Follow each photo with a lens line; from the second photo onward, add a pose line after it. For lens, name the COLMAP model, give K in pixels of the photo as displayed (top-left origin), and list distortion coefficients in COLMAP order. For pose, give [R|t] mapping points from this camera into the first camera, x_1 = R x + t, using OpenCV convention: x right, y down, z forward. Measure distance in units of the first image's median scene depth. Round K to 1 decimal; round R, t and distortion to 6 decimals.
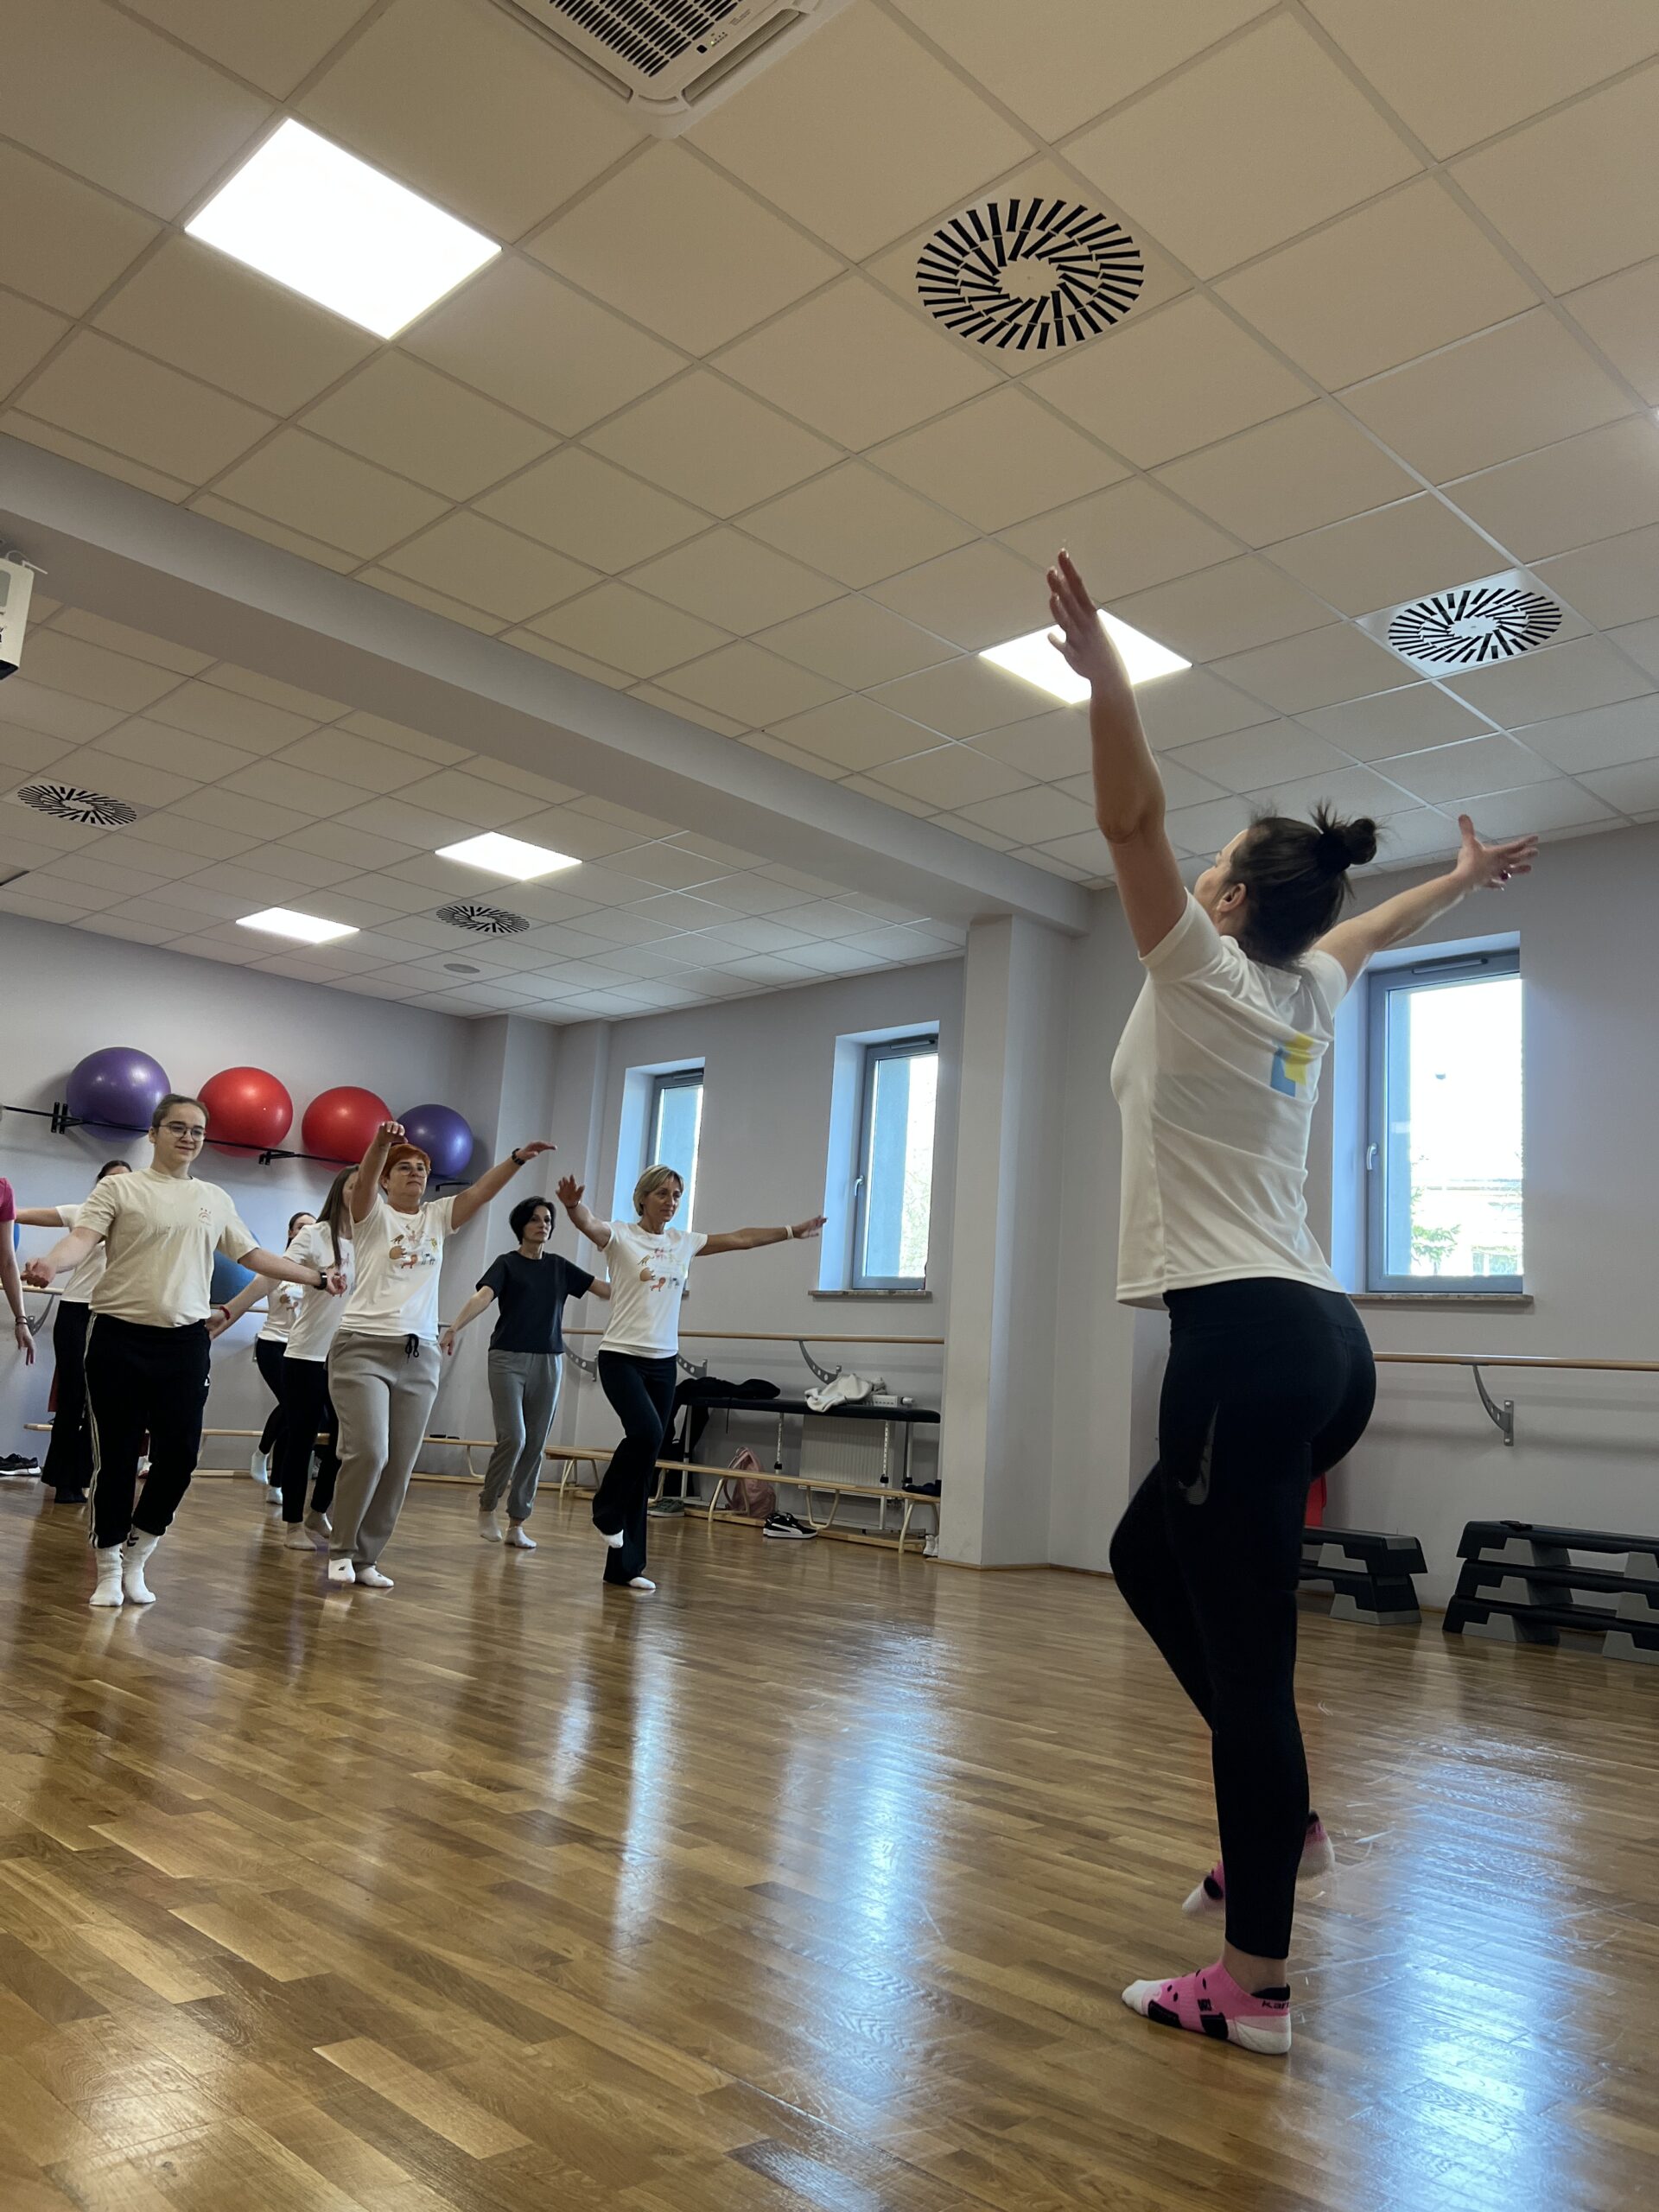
lens RADIAL K [[1664.3, 0, 844.6], [0, 1664.3, 1109.2], [0, 0, 1]] dist [0.031886, -0.019583]
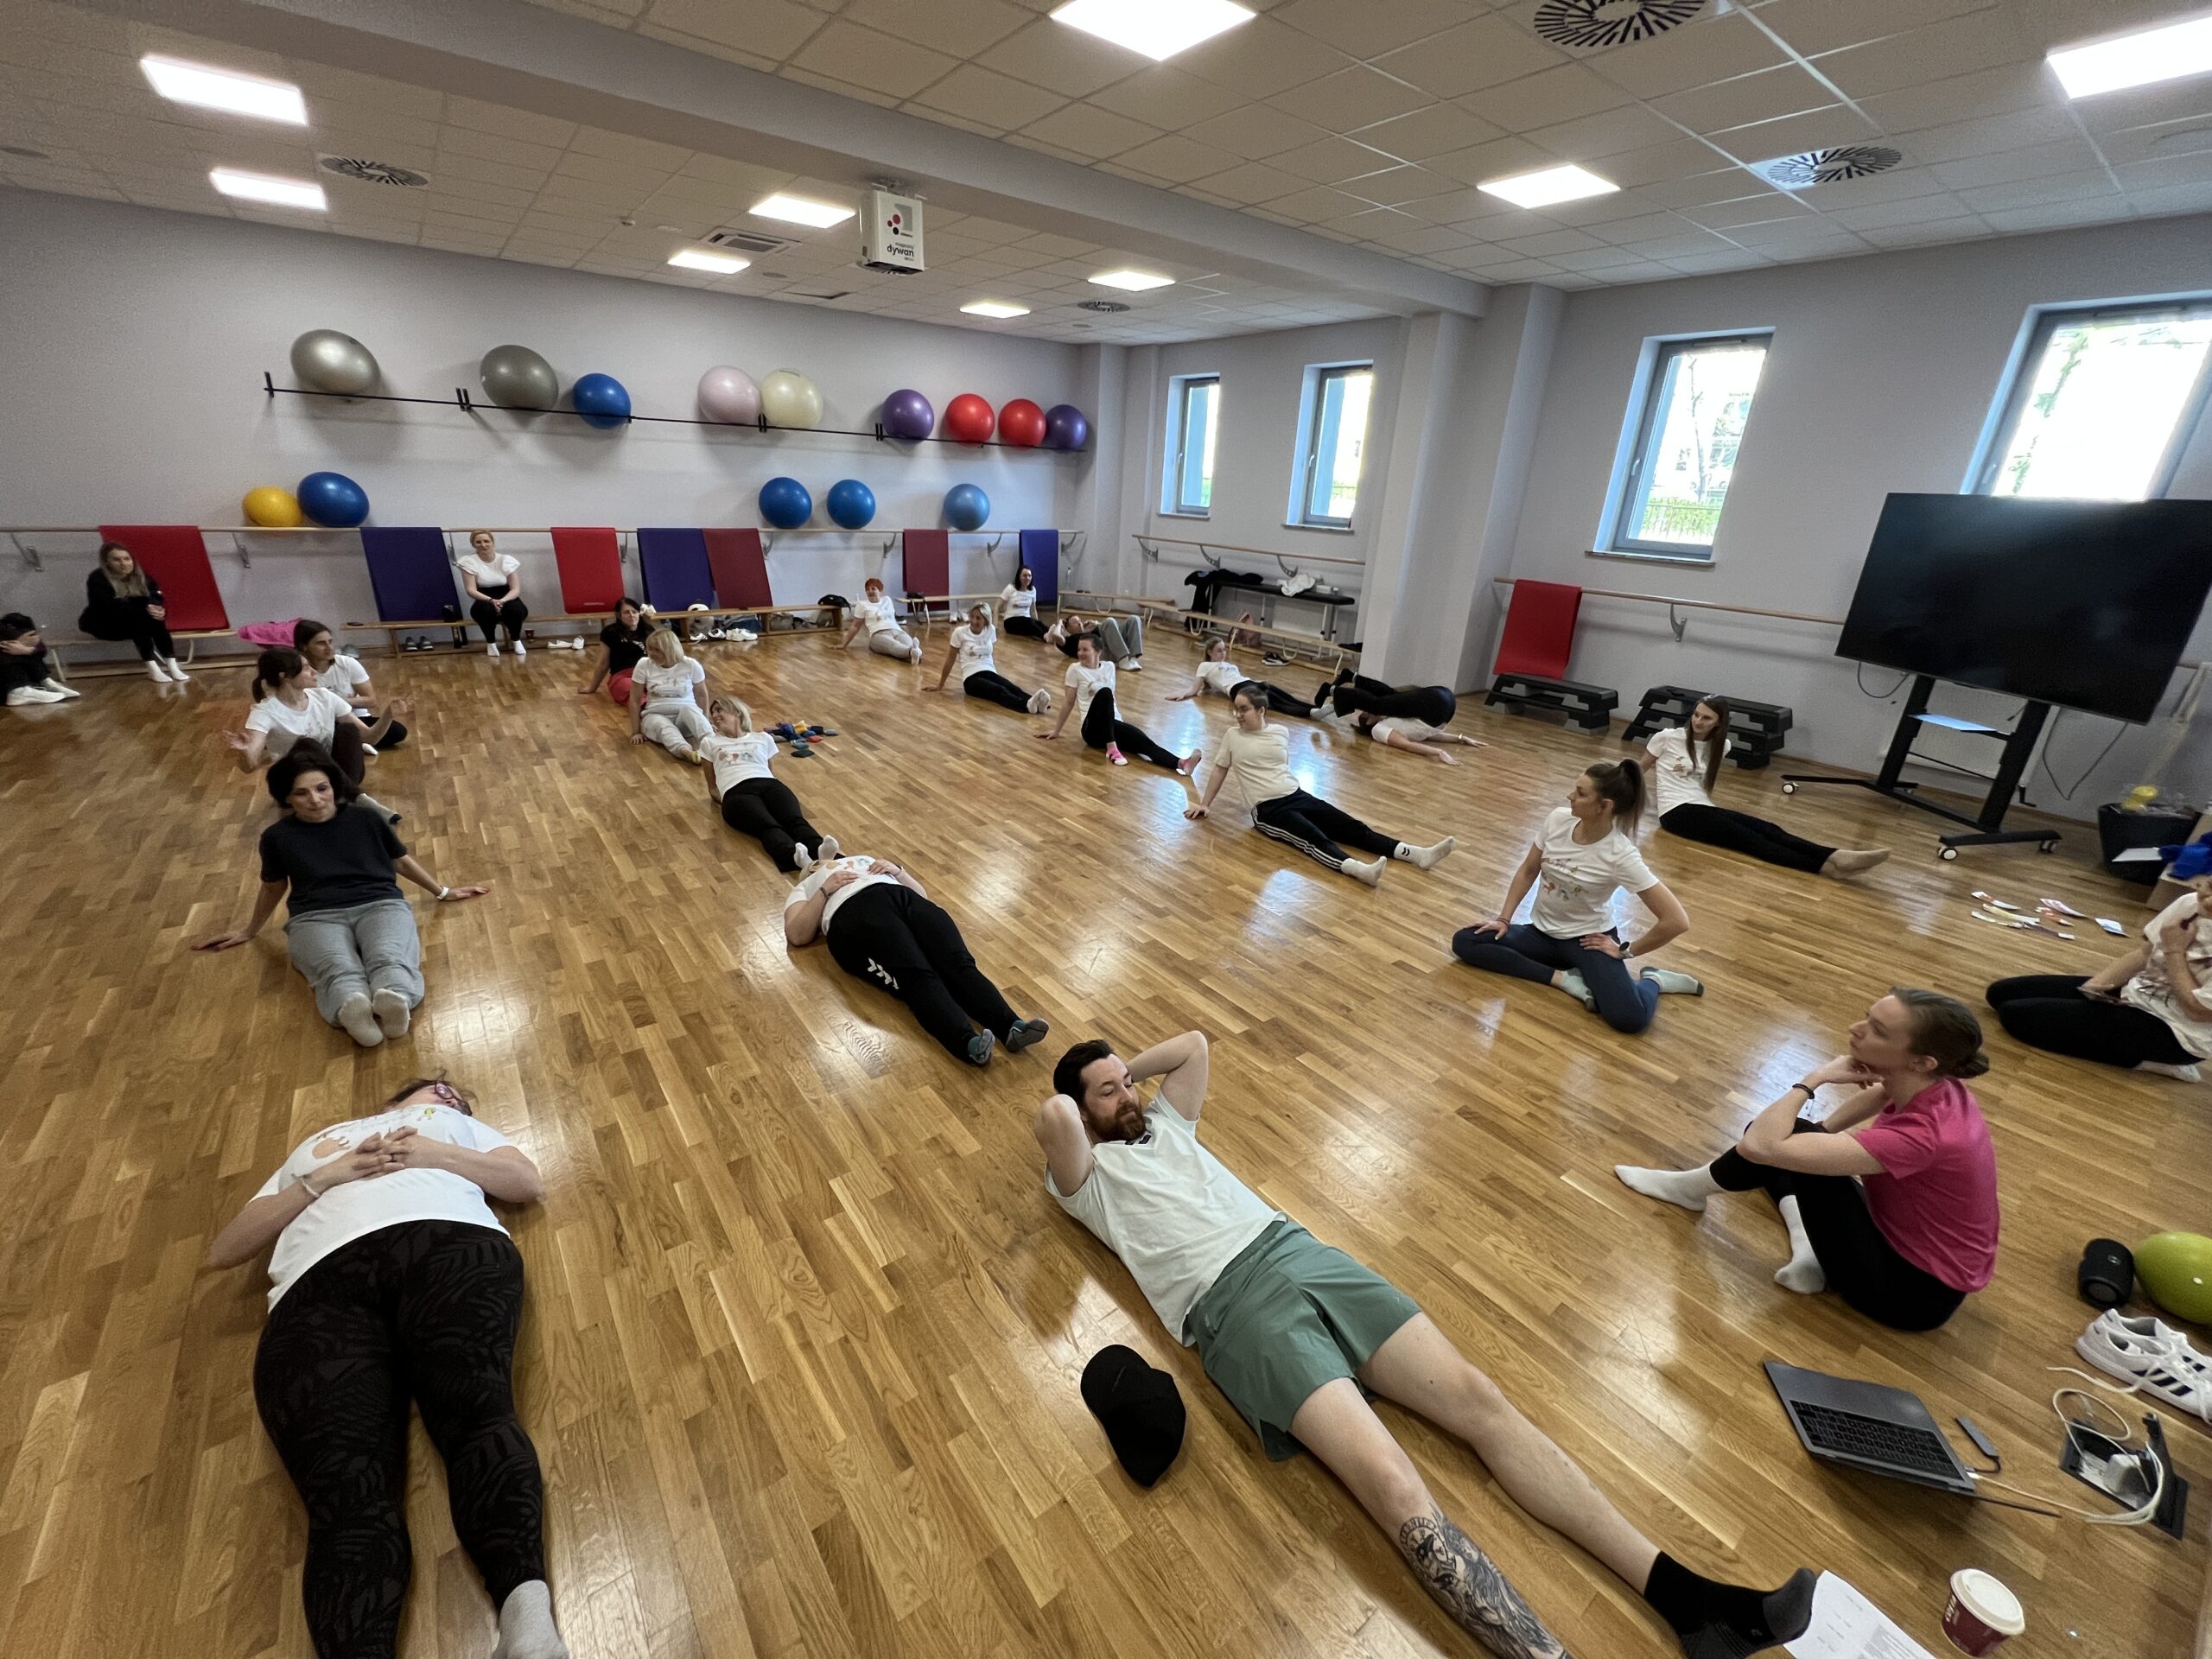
lens RADIAL K [[877.8, 0, 1098.8], [0, 877.8, 827.8], [0, 0, 1]] dist [0.000277, -0.000513]
pose [[0.990975, 0.029008, -0.130872, -0.091443], [0.042913, 0.856275, 0.514735, -0.120989], [0.126994, -0.515706, 0.847302, -0.033261]]
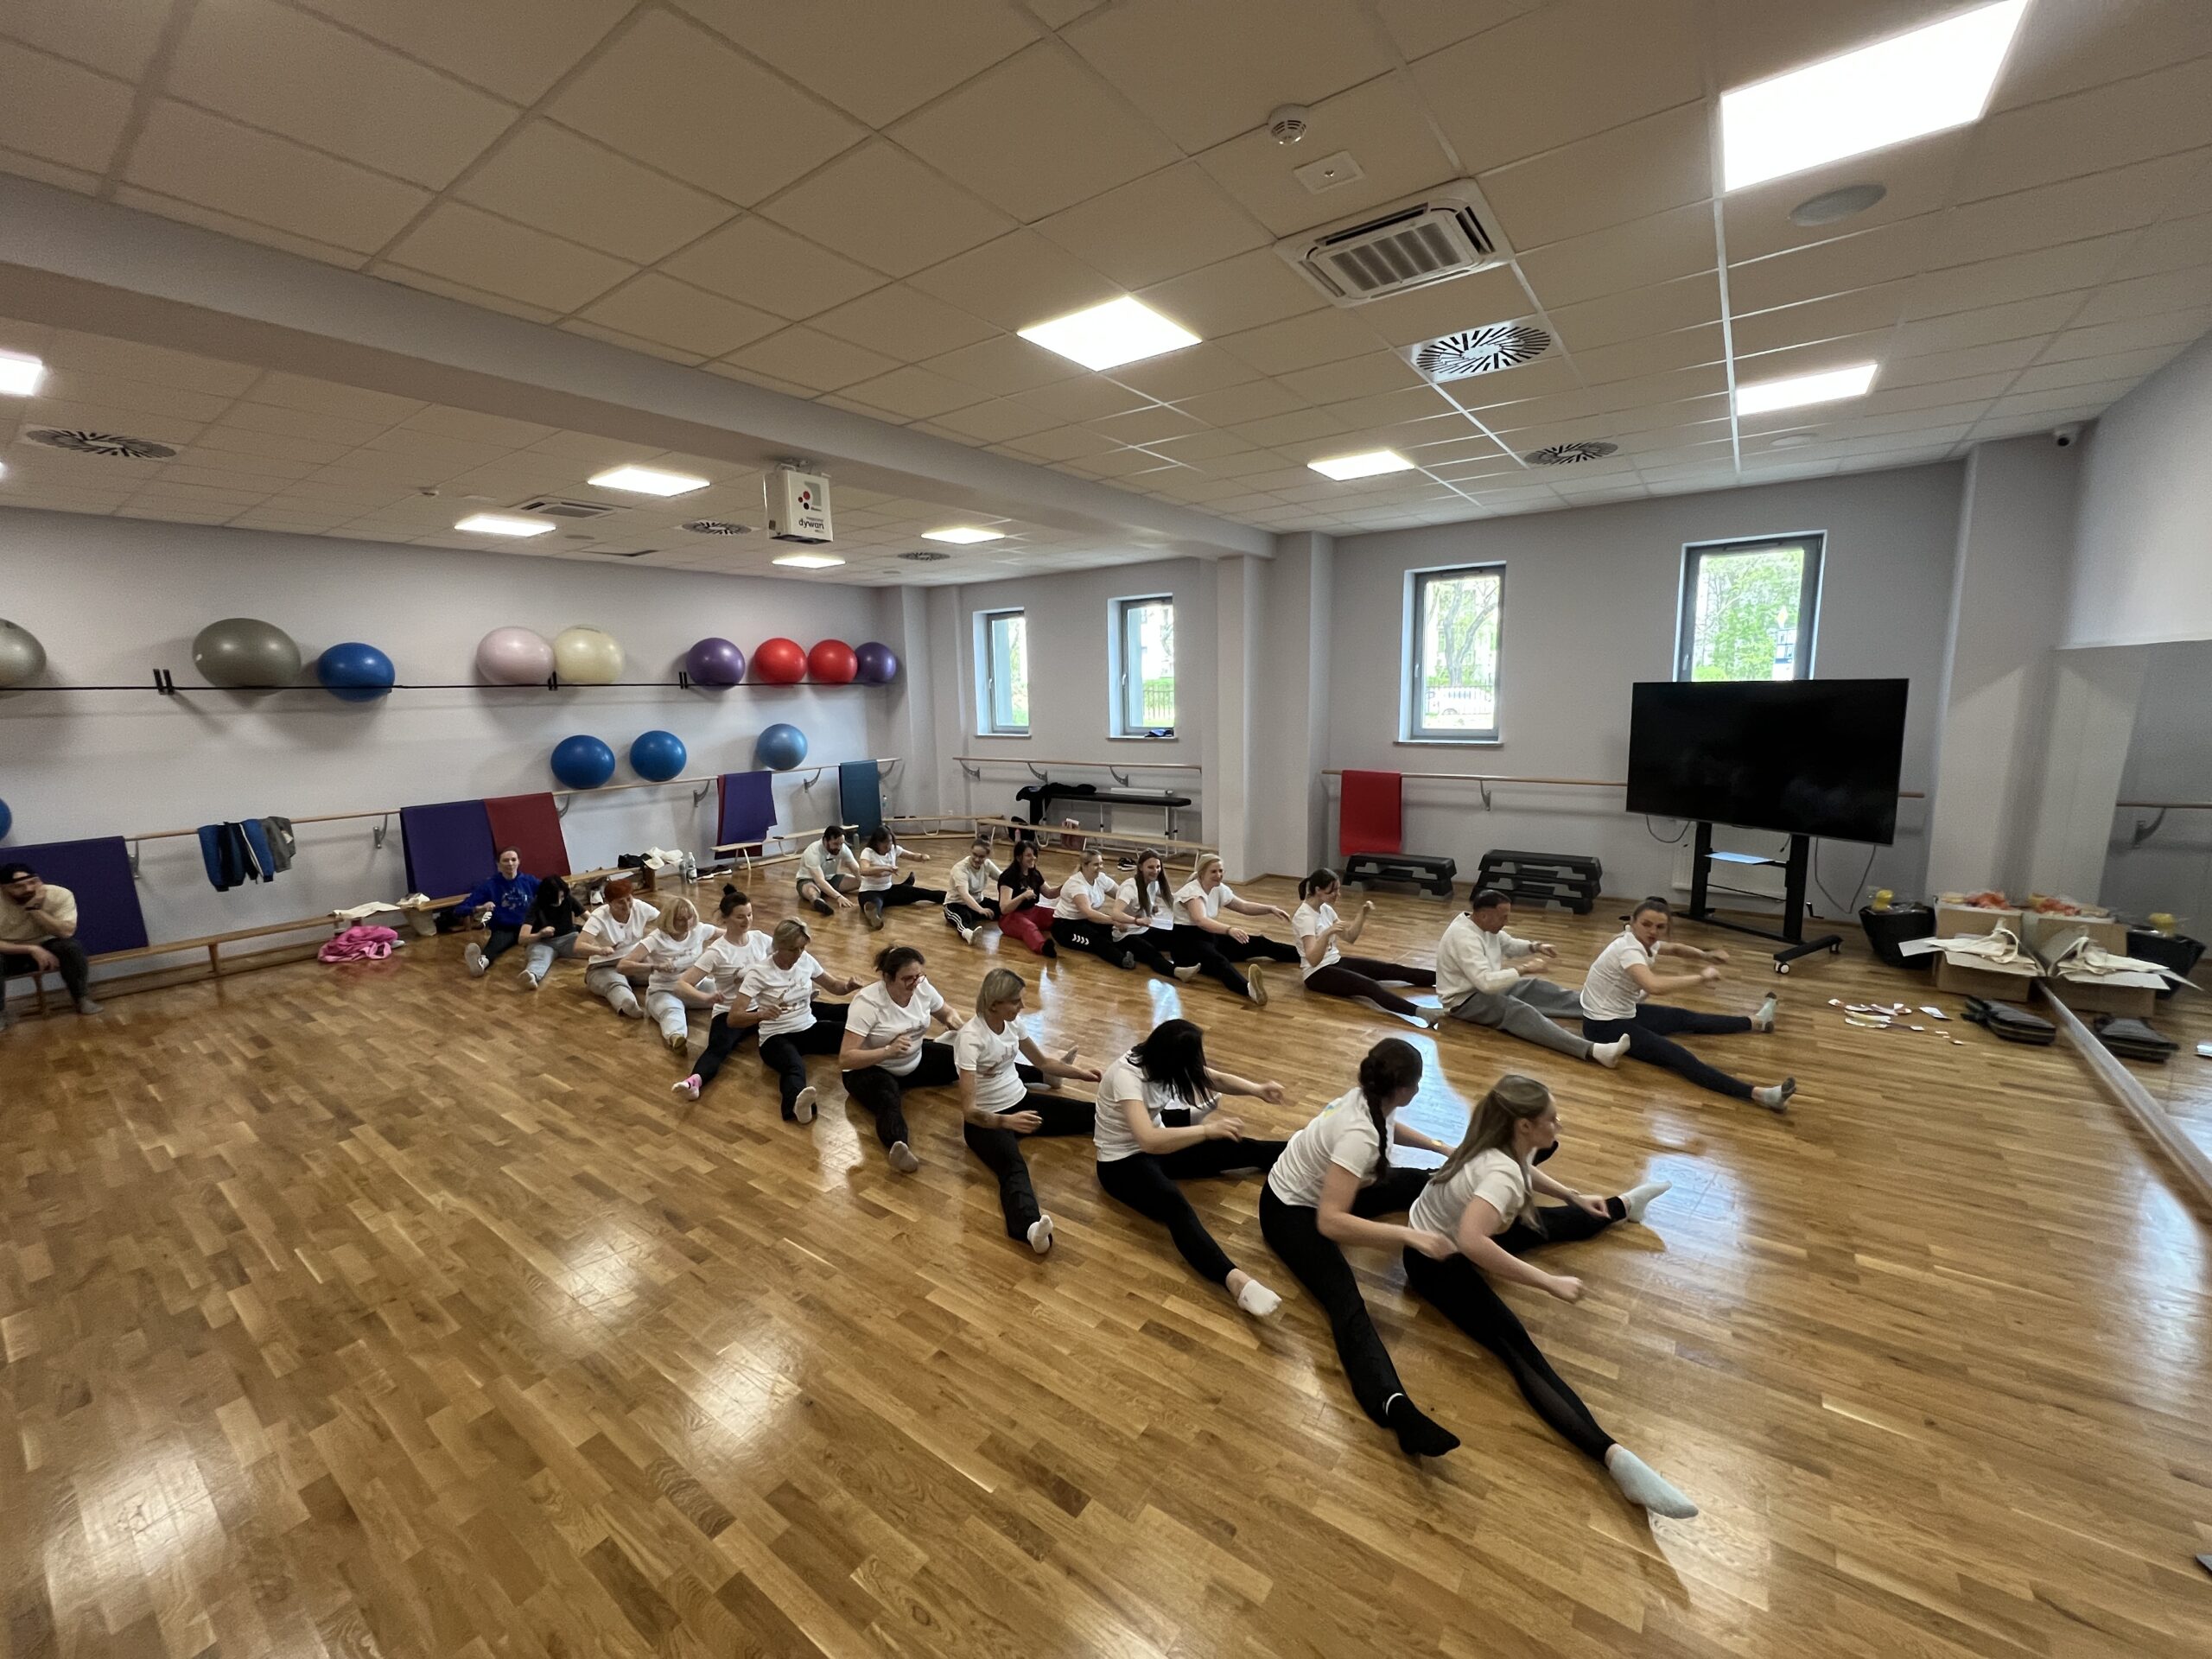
lens RADIAL K [[877.8, 0, 1098.9], [0, 877.8, 826.9], [0, 0, 1]] dist [0.000277, -0.000513]
pose [[0.983111, -0.112847, 0.144078, -0.204019], [0.059755, 0.942050, 0.330108, -0.141545], [-0.172980, -0.315924, 0.932883, 0.005472]]
